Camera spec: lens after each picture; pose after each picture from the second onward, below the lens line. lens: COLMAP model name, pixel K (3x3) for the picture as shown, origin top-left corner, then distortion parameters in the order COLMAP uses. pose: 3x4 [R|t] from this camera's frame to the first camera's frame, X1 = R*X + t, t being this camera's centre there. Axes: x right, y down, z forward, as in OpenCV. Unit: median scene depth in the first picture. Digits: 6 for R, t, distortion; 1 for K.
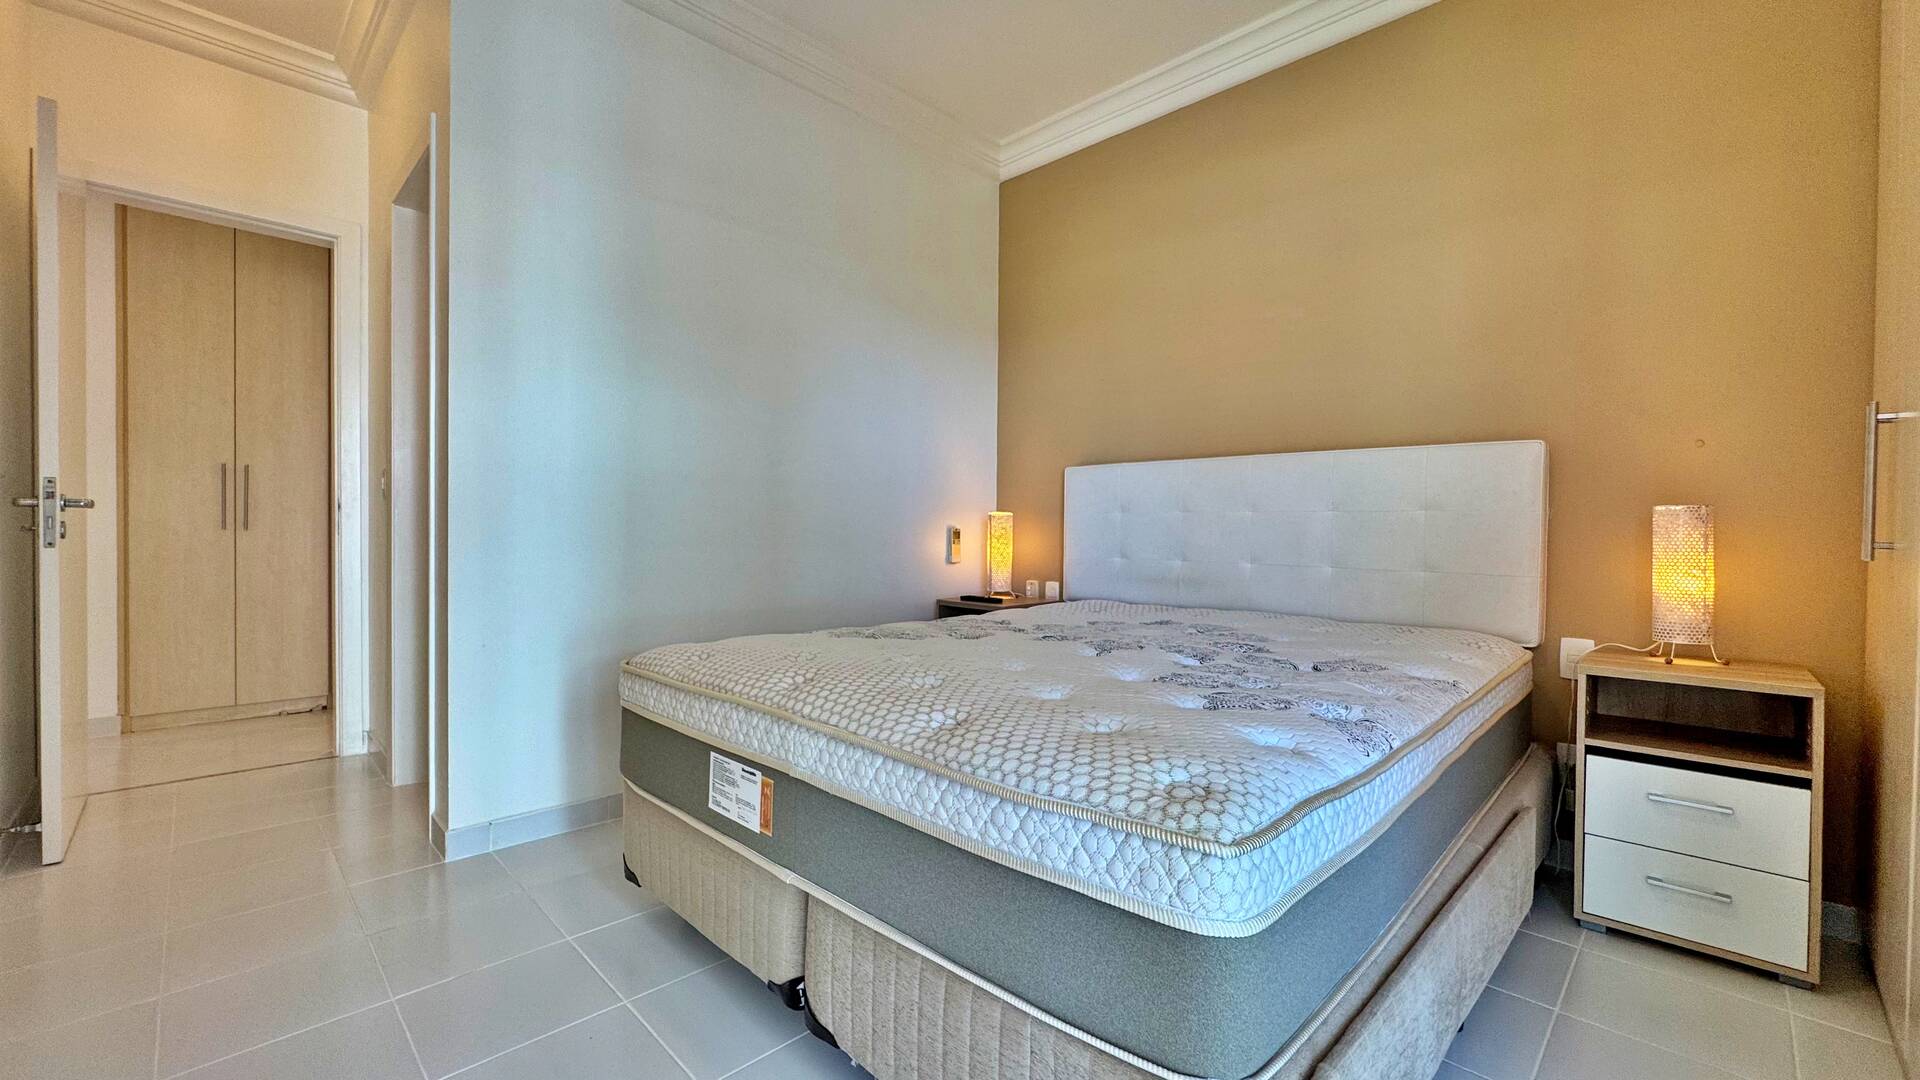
lens RADIAL K [[765.9, 0, 965.2], [0, 765.9, 548.1], [0, 0, 1]] dist [-0.002030, -0.011188]
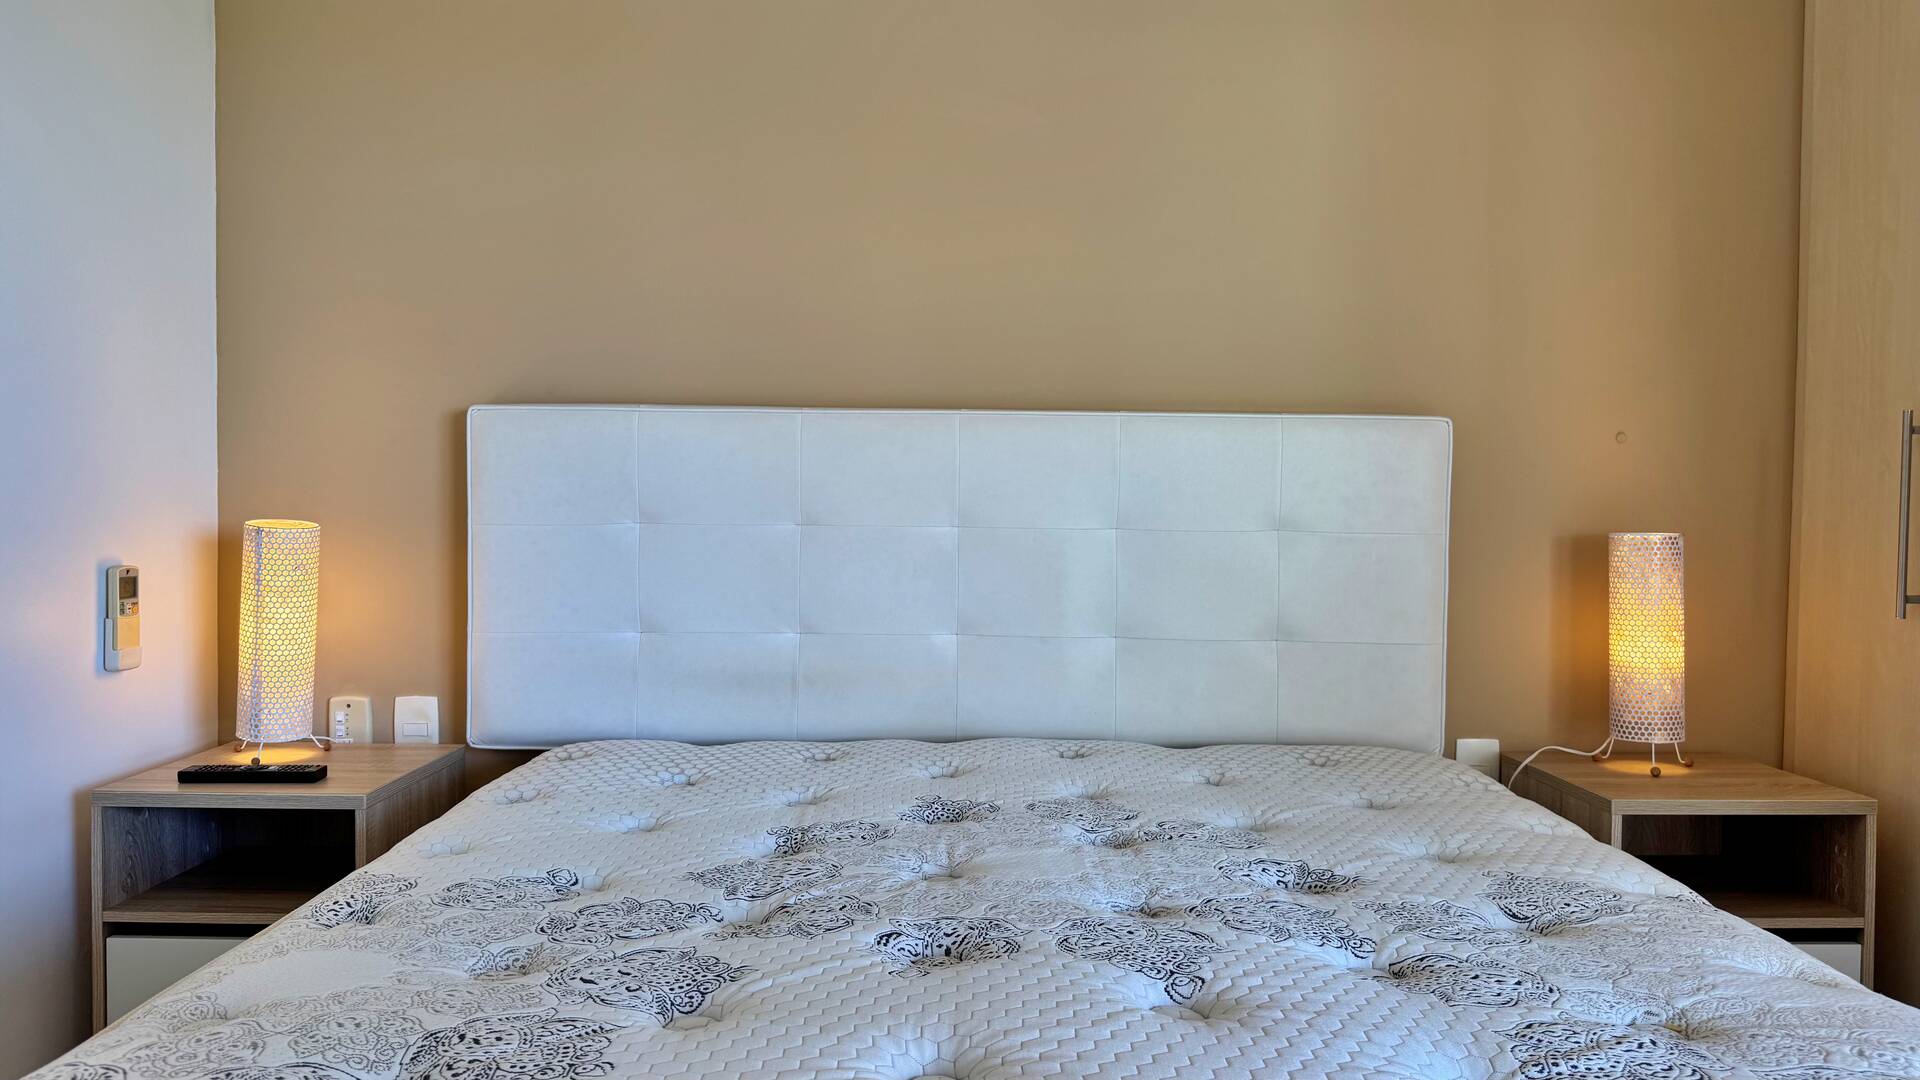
lens RADIAL K [[1230.6, 0, 960.0], [0, 1230.6, 540.0], [0, 0, 1]] dist [-0.001927, -0.001170]
pose [[0.710063, -0.021753, 0.703802, -0.134062], [0.014796, 0.999763, 0.015973, -0.042191], [-0.703983, -0.000929, 0.710216, 0.366150]]
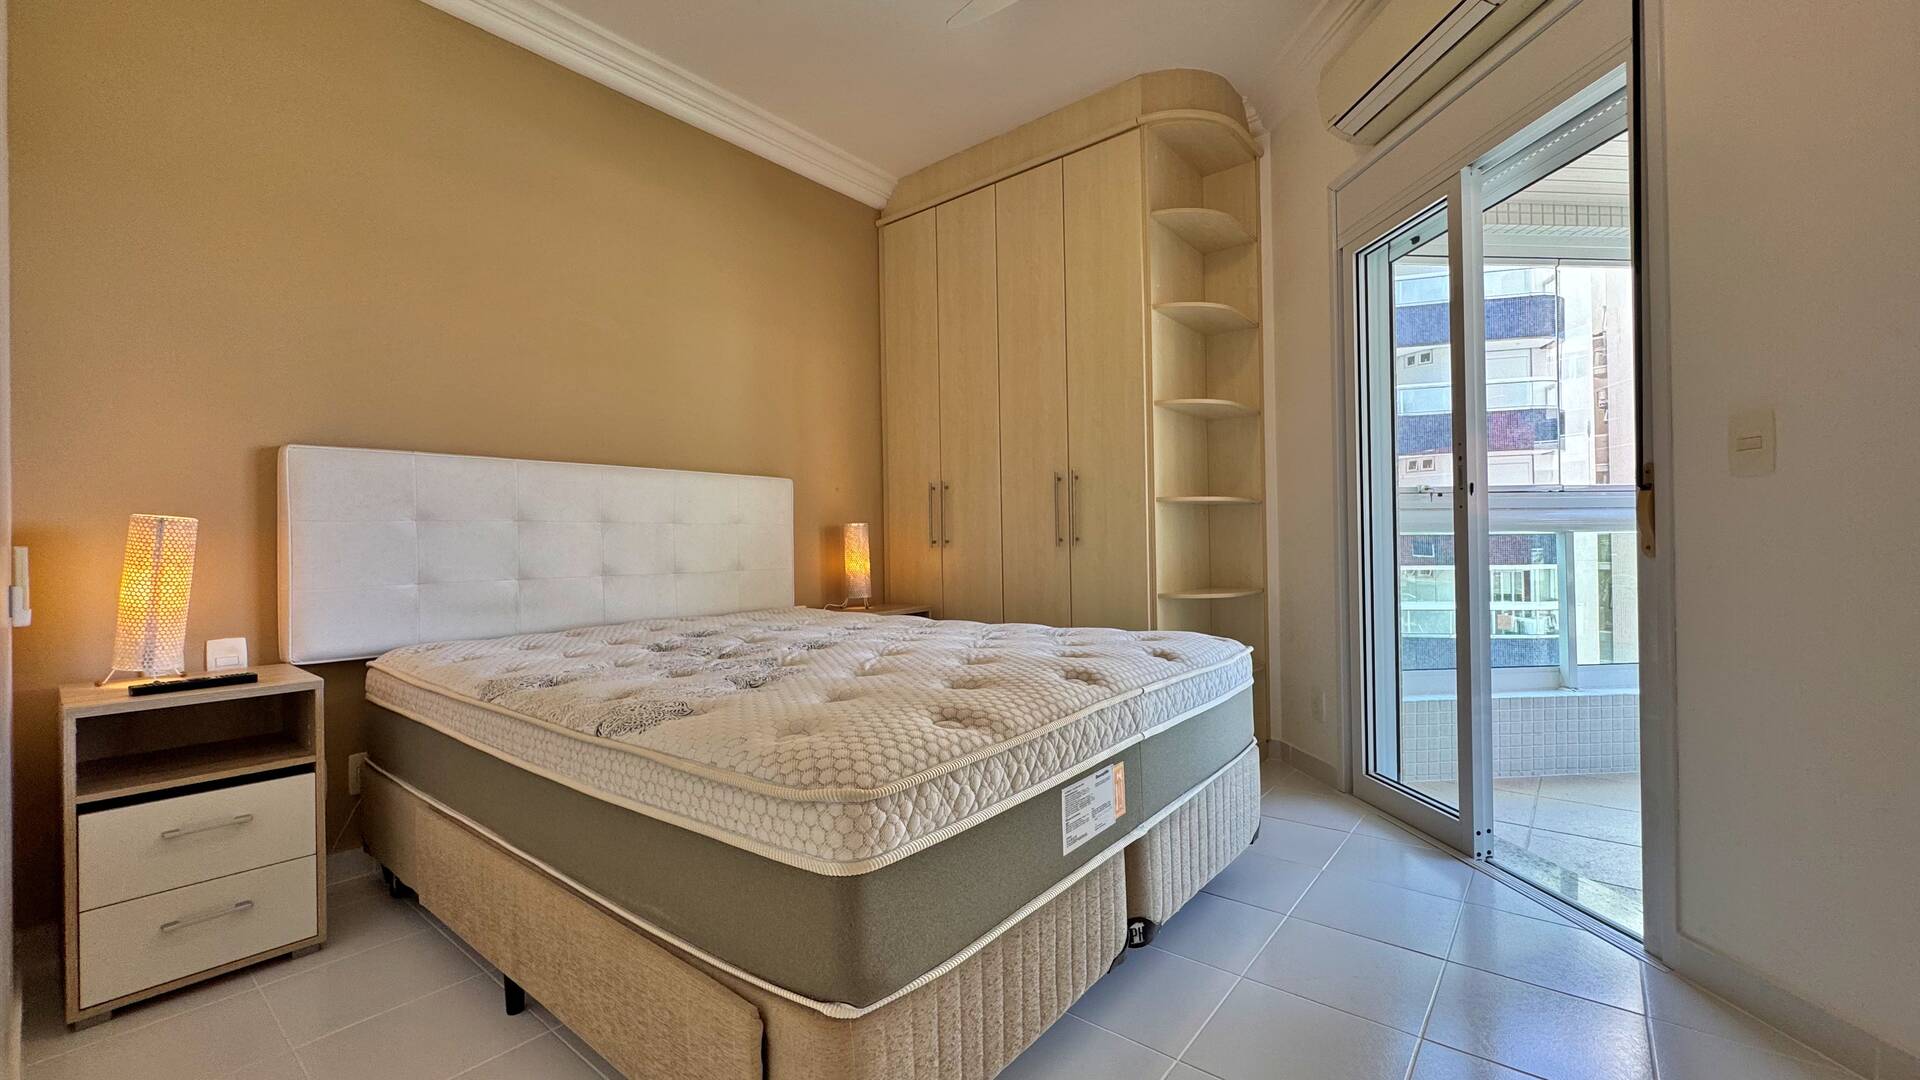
lens RADIAL K [[765.2, 0, 960.0], [0, 765.2, 540.0], [0, 0, 1]] dist [-0.001621, 0.000125]
pose [[-0.098003, -0.008072, 0.995153, -0.516010], [0.040919, 0.999089, 0.012134, -0.014985], [-0.994345, 0.041909, -0.097584, 0.517976]]
